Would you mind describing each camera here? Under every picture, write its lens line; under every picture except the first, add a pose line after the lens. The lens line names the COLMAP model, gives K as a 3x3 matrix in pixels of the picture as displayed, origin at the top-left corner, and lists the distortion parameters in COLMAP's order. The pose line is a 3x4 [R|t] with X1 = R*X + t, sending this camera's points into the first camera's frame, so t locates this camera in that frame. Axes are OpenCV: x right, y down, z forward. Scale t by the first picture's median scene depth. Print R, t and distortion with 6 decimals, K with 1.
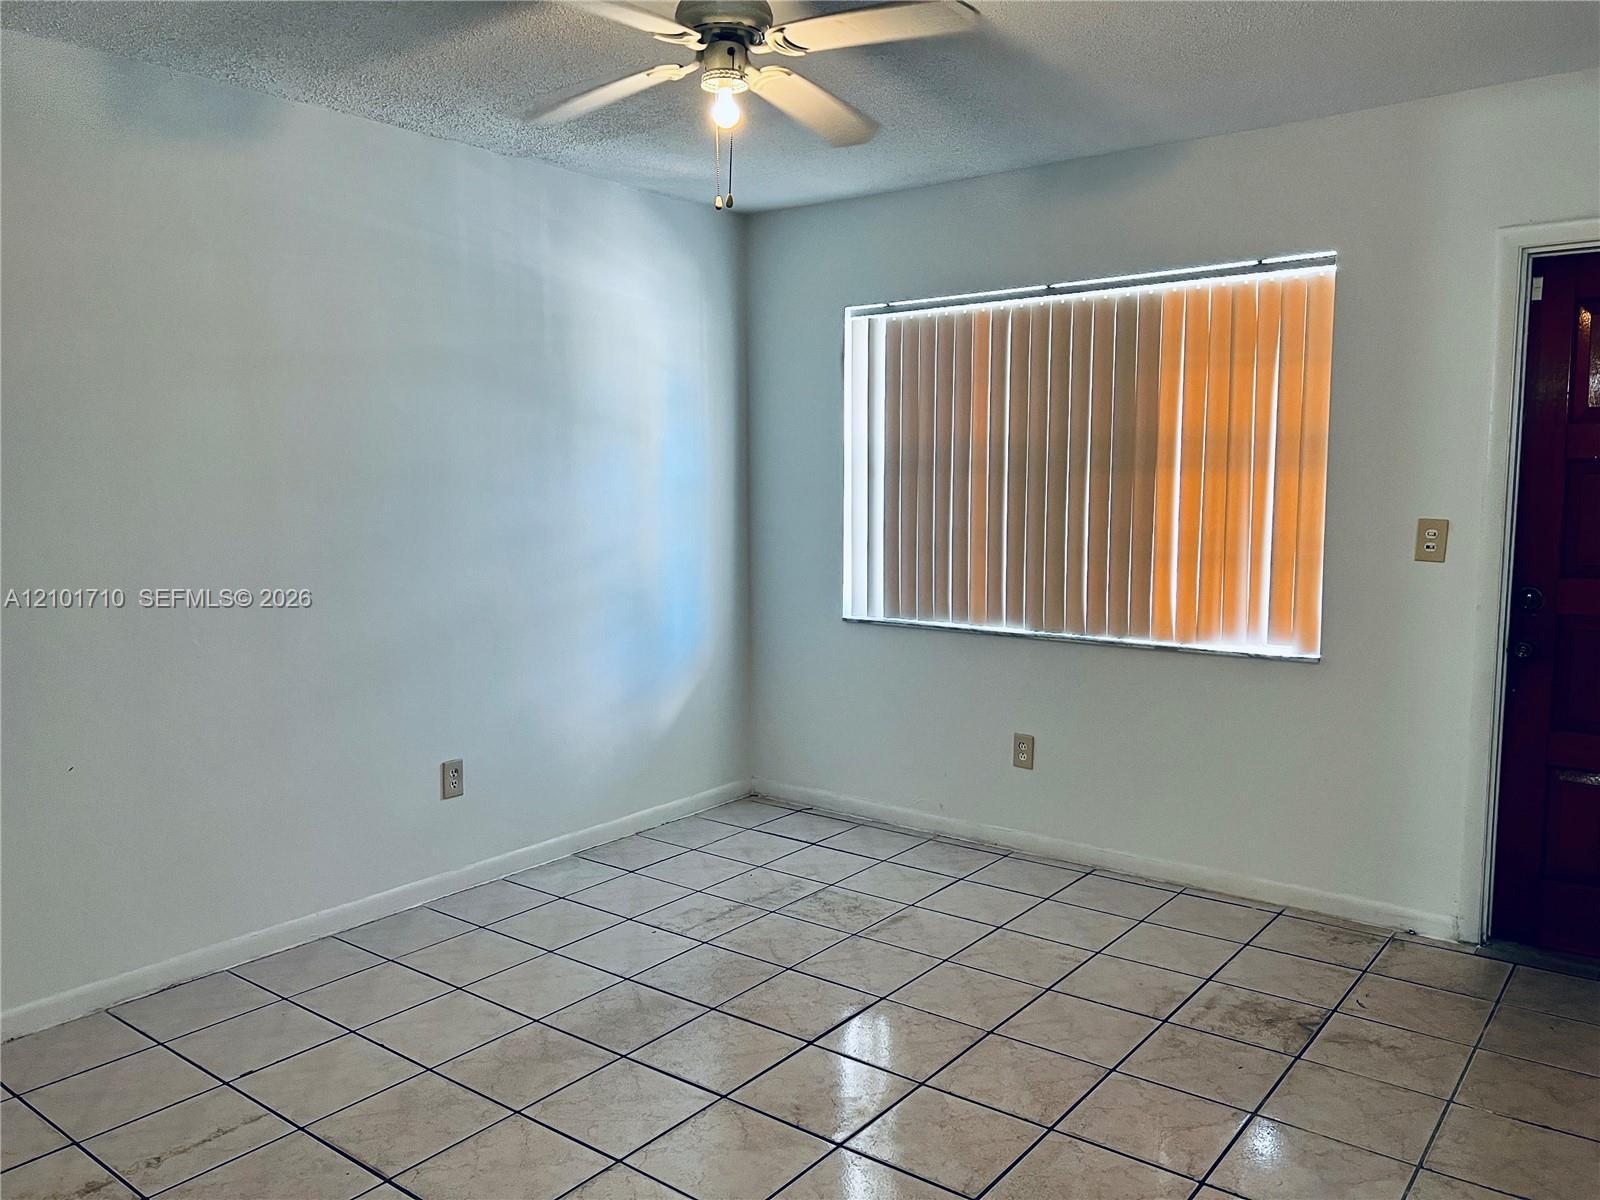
lens RADIAL K [[1195.1, 0, 797.3], [0, 1195.1, 612.3], [0, 0, 1]] dist [0.026537, -0.020766]
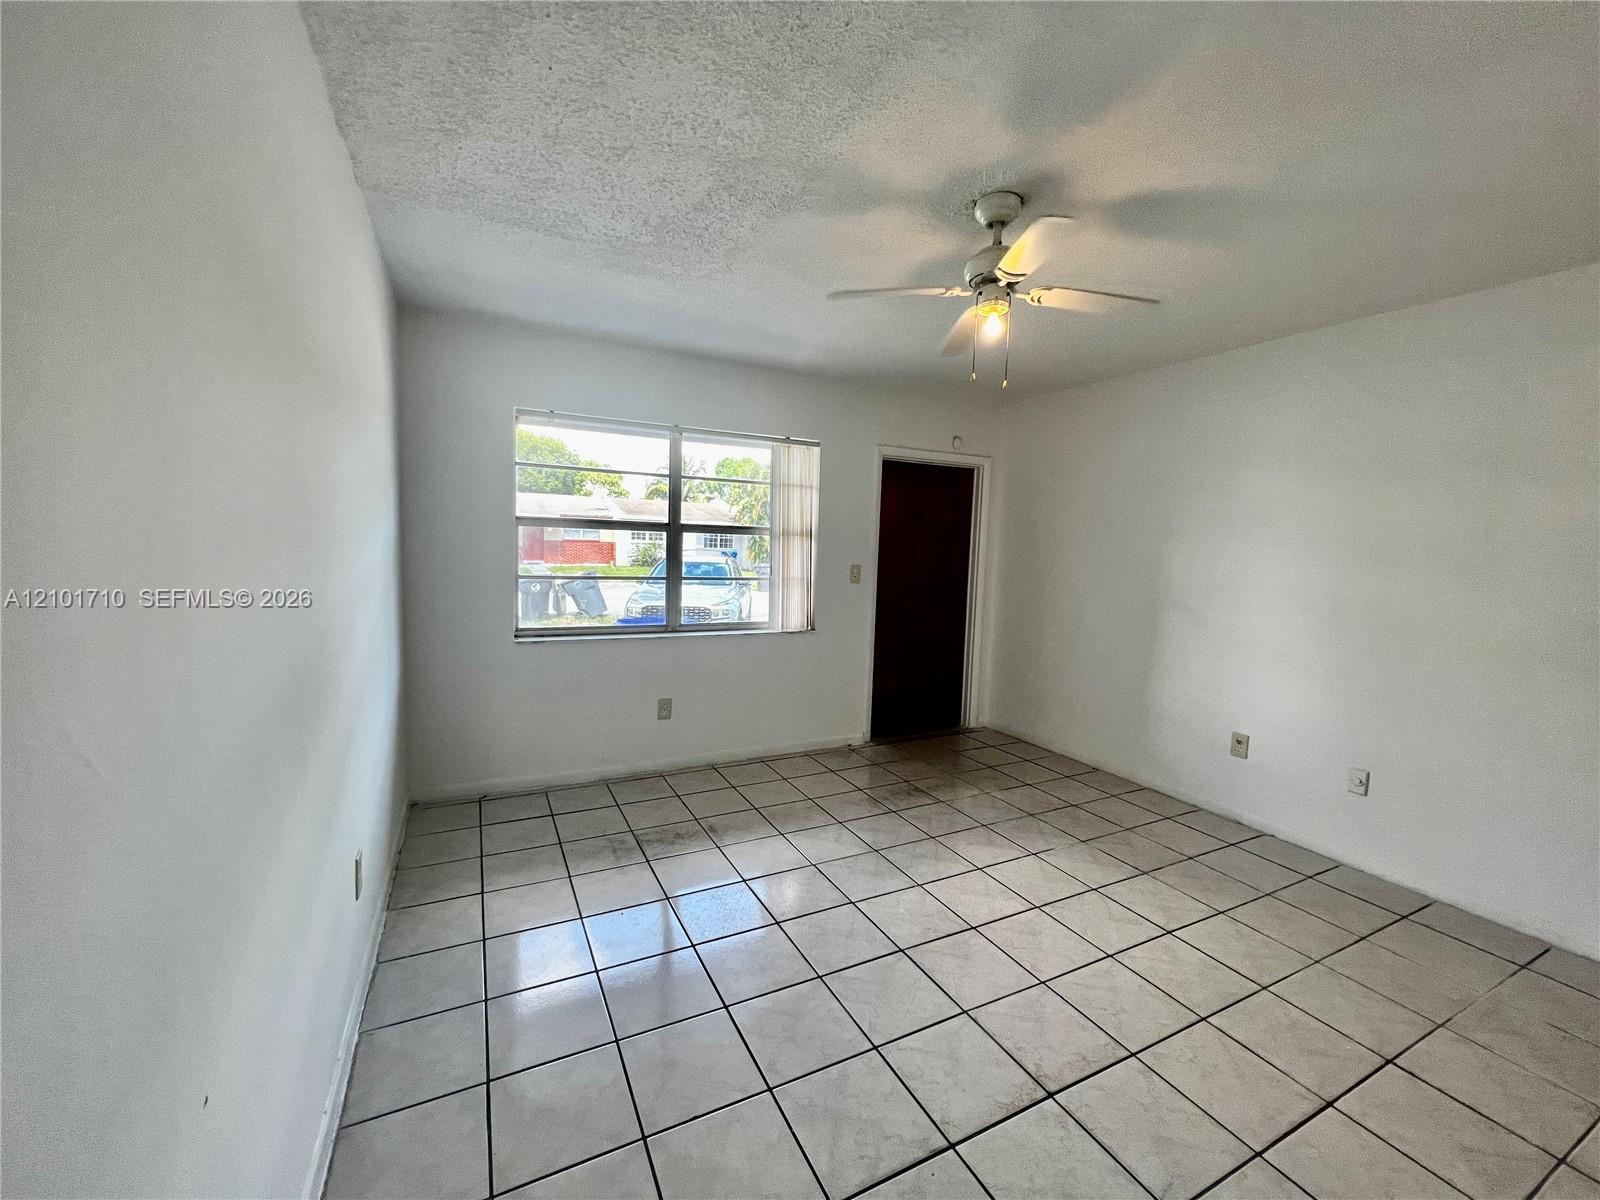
lens RADIAL K [[644.1, 0, 794.7], [0, 644.1, 599.5], [0, 0, 1]] dist [-0.002549, 0.000059]
pose [[0.430640, -0.065693, 0.900130, -0.658646], [0.071429, 0.996700, 0.038568, -0.068003], [-0.899693, 0.047687, 0.433911, 0.589466]]
